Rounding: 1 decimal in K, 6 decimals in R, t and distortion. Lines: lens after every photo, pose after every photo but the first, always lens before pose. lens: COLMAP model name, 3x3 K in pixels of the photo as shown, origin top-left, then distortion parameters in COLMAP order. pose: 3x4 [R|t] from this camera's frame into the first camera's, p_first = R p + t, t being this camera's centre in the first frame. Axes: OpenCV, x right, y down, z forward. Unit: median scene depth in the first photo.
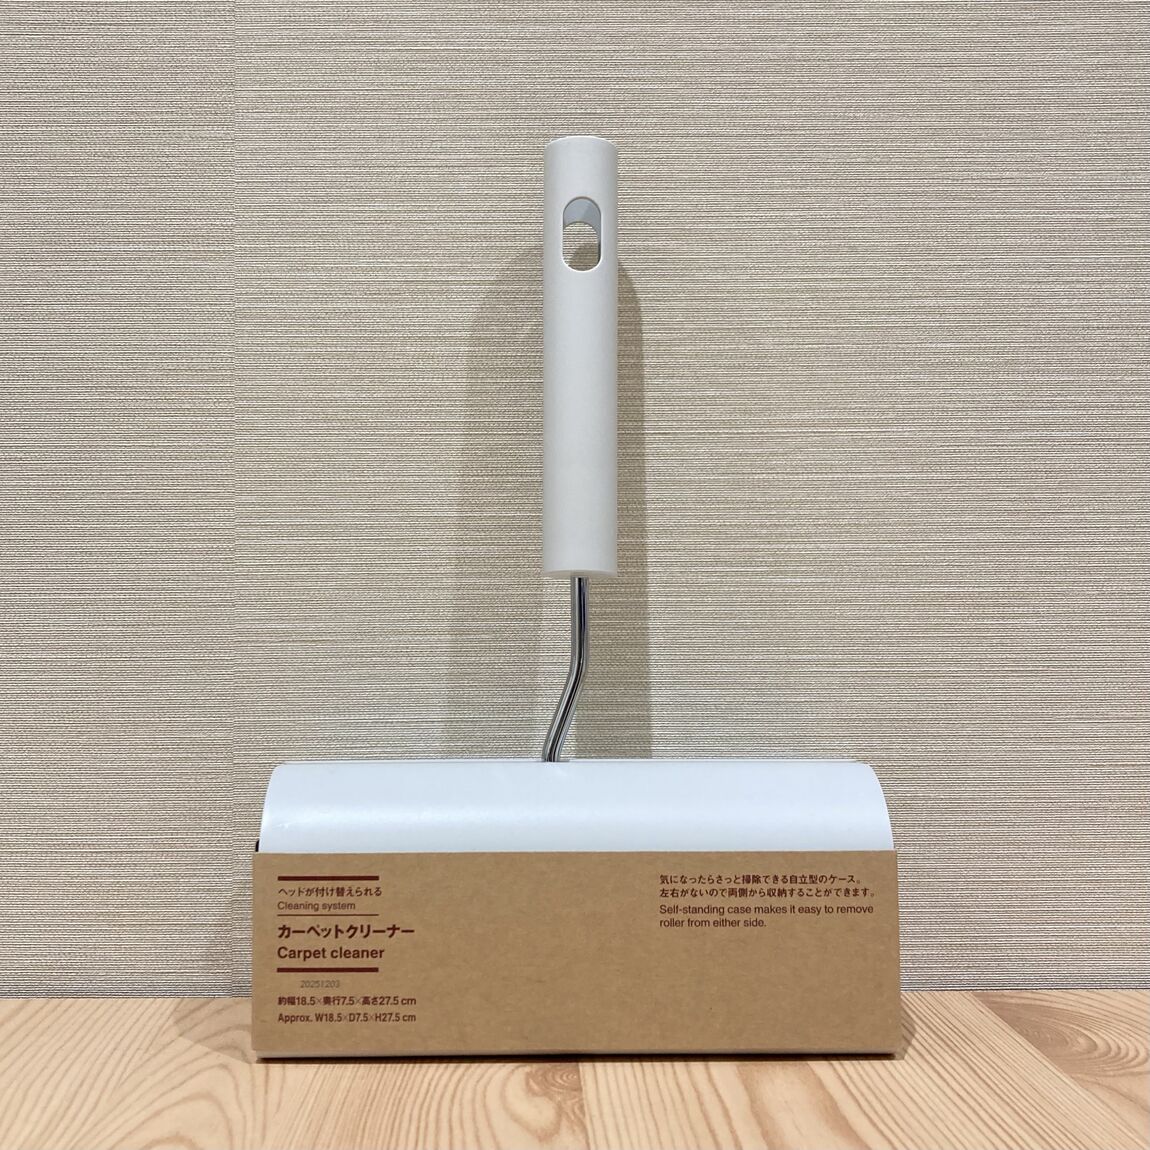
lens RADIAL K [[1246.2, 0, 575.0], [0, 1246.2, 575.0], [0, 0, 1]] dist [0.054526, -0.106713]
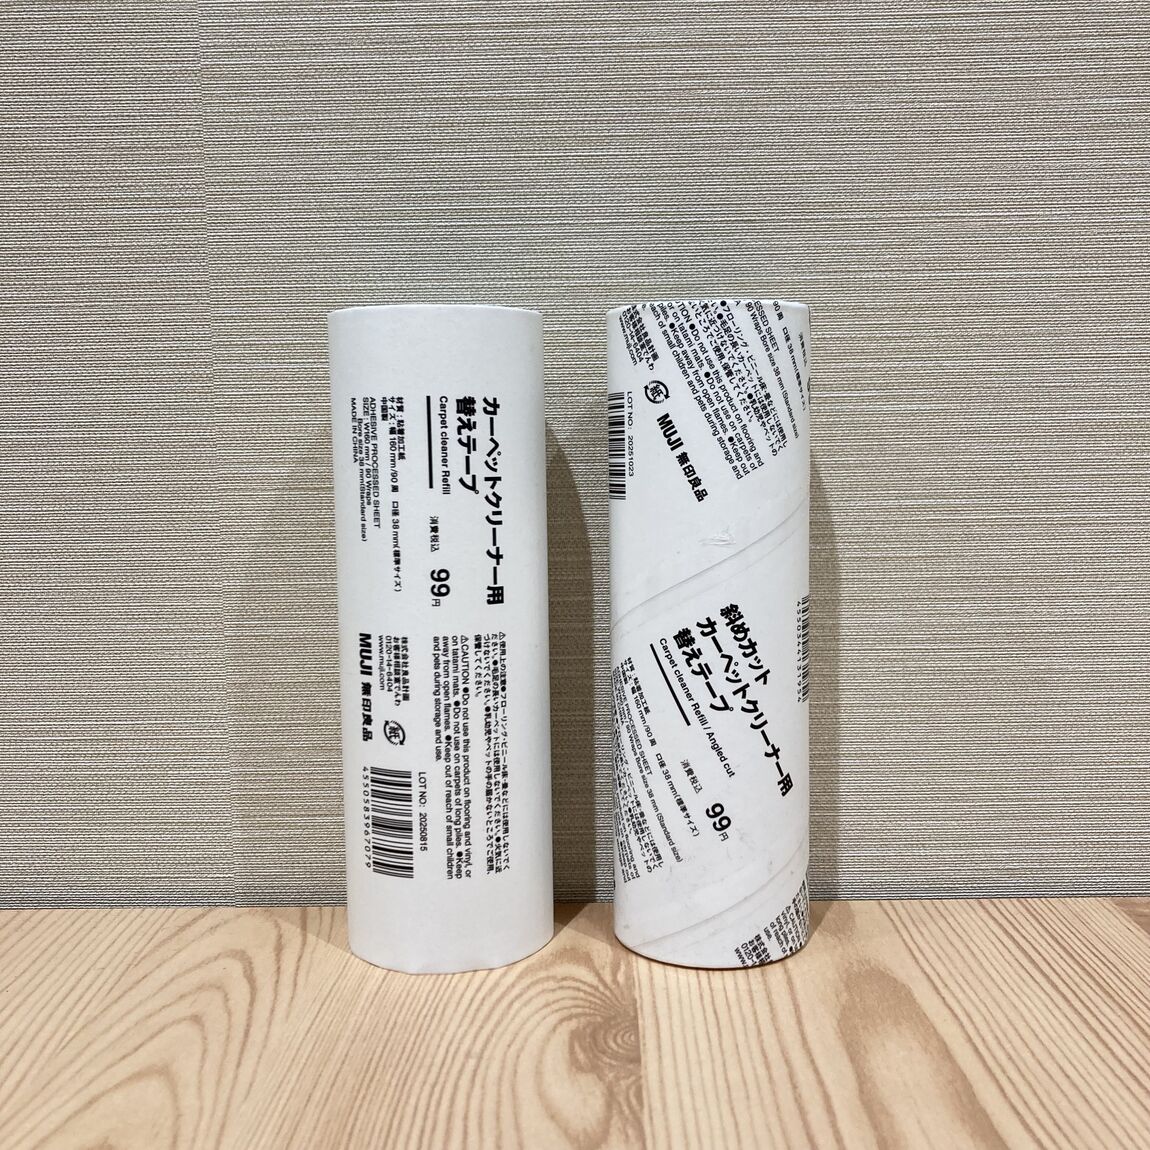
lens RADIAL K [[1246.2, 0, 575.0], [0, 1246.2, 575.0], [0, 0, 1]] dist [0.054526, -0.106713]
pose [[0.998220, -0.003982, -0.059498, 0.012344], [0.011622, 0.991627, 0.128610, 0.007873], [0.058488, -0.129073, 0.989909, 0.257322]]
